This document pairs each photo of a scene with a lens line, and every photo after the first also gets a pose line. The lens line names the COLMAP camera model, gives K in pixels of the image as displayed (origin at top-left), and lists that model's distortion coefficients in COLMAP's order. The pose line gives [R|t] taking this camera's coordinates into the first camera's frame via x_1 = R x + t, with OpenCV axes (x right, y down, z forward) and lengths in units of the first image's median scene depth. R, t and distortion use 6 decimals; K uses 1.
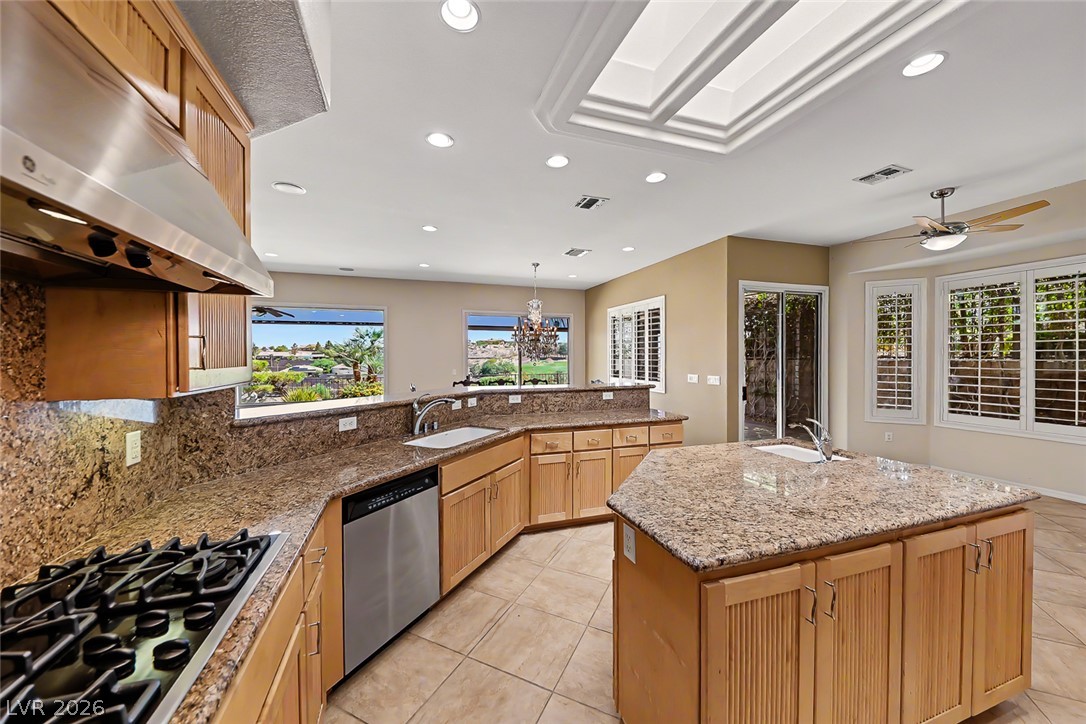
lens RADIAL K [[386.6, 0, 538.7], [0, 386.6, 360.8], [0, 0, 1]] dist [0.014246, -0.007115]
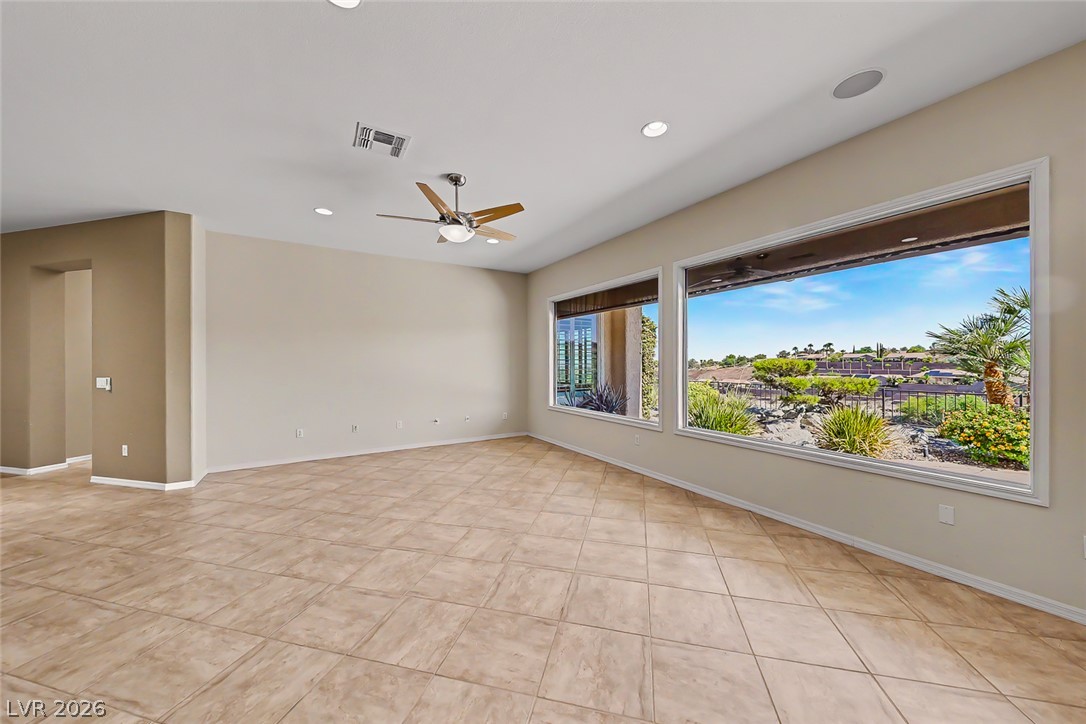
lens RADIAL K [[378.9, 0, 543.0], [0, 378.9, 362.0], [0, 0, 1]] dist [0.013553, -0.005919]
pose [[0.209620, 0.004114, -0.977774, -0.694673], [-0.006785, 0.999973, 0.002752, 0.025292], [0.977759, 0.006058, 0.209642, 2.046609]]
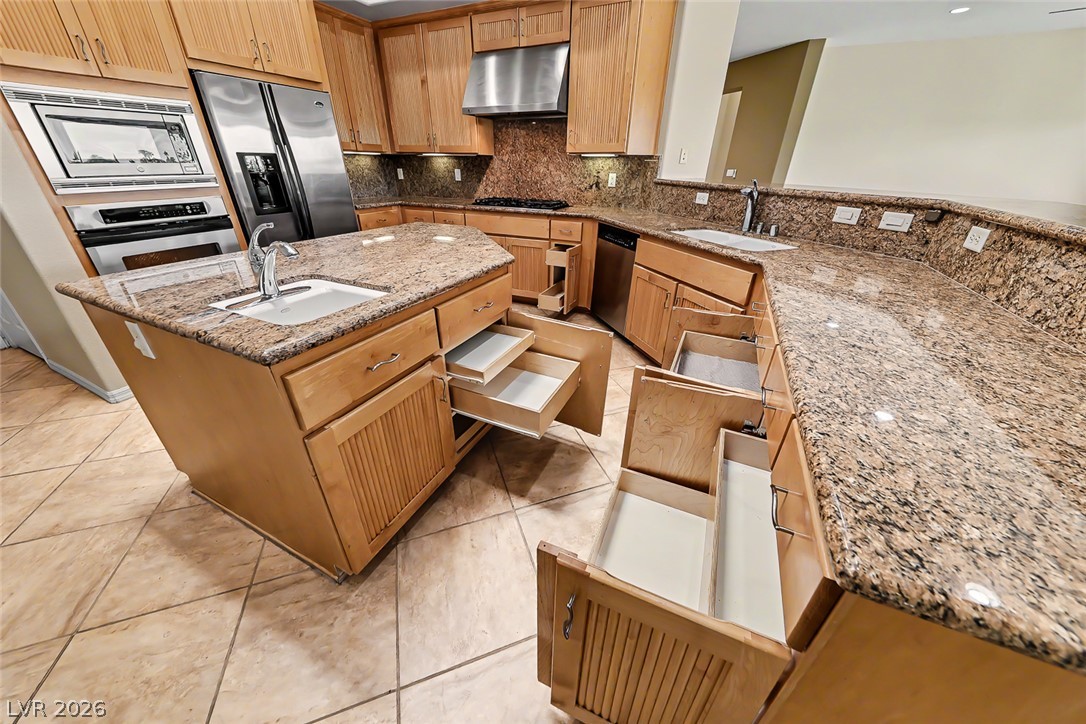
lens RADIAL K [[374.0, 0, 541.3], [0, 374.0, 361.5], [0, 0, 1]] dist [0.012129, -0.006338]
pose [[-0.690188, 0.333047, -0.642433, 0.827639], [-0.016403, 0.880363, 0.474016, 0.066827], [0.723444, 0.337698, -0.602153, 1.609327]]
